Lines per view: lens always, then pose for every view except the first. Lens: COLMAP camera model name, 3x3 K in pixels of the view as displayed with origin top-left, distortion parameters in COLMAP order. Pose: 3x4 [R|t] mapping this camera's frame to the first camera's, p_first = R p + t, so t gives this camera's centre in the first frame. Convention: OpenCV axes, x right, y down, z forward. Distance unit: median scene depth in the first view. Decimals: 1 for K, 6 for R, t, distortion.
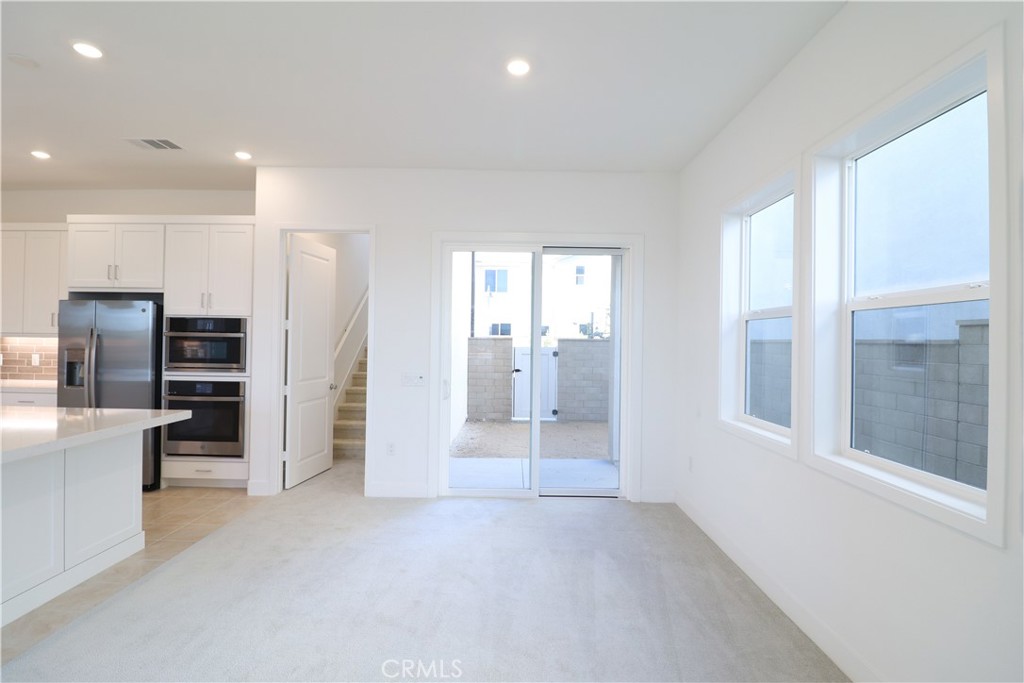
lens RADIAL K [[482.3, 0, 512.0], [0, 482.3, 341.5], [0, 0, 1]] dist [-0.001340, -0.000433]
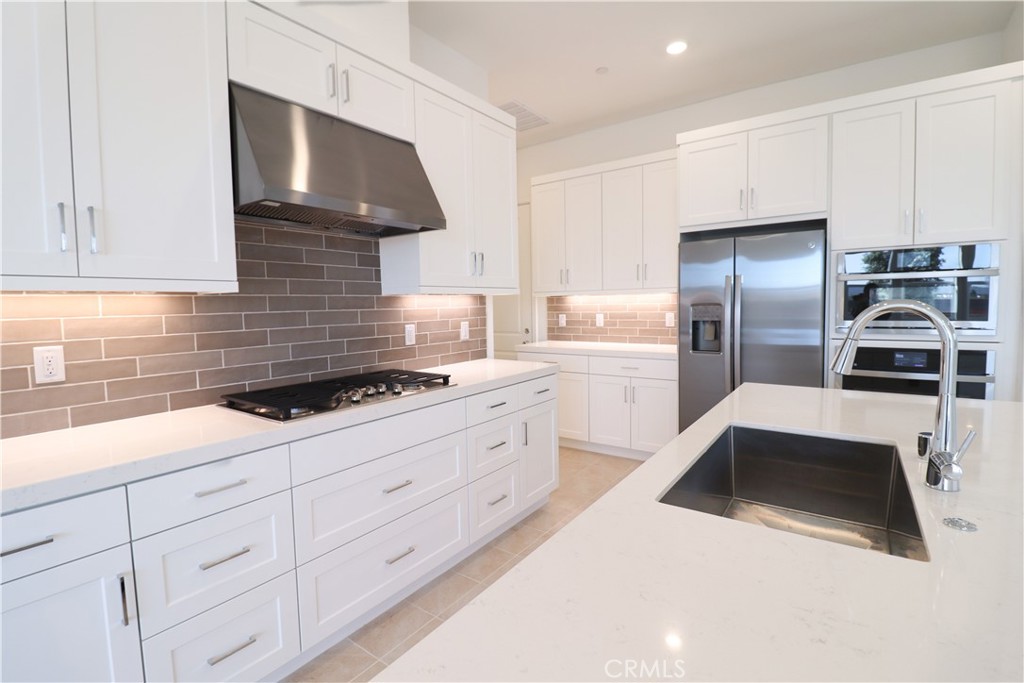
lens RADIAL K [[477.2, 0, 512.2], [0, 477.2, 330.8], [0, 0, 1]] dist [0.000104, -0.000127]
pose [[0.831184, -0.000326, -0.555998, -0.725816], [0.031257, 0.998446, 0.046143, 0.013344], [0.555118, -0.055733, 0.829902, 0.187135]]
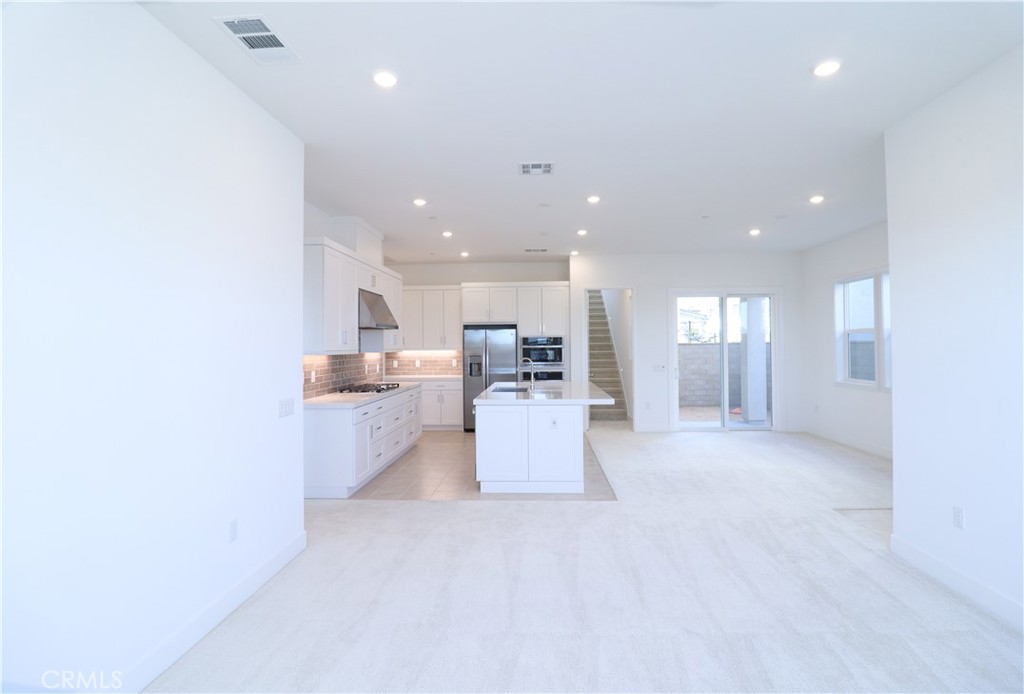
lens RADIAL K [[528.7, 0, 512.0], [0, 528.7, 347.0], [0, 0, 1]] dist [-0.000725, -0.000034]
pose [[0.999481, -0.023280, -0.022278, -0.706280], [0.023325, 0.999726, 0.001736, -0.019099], [0.022232, -0.002254, 0.999750, -1.013887]]
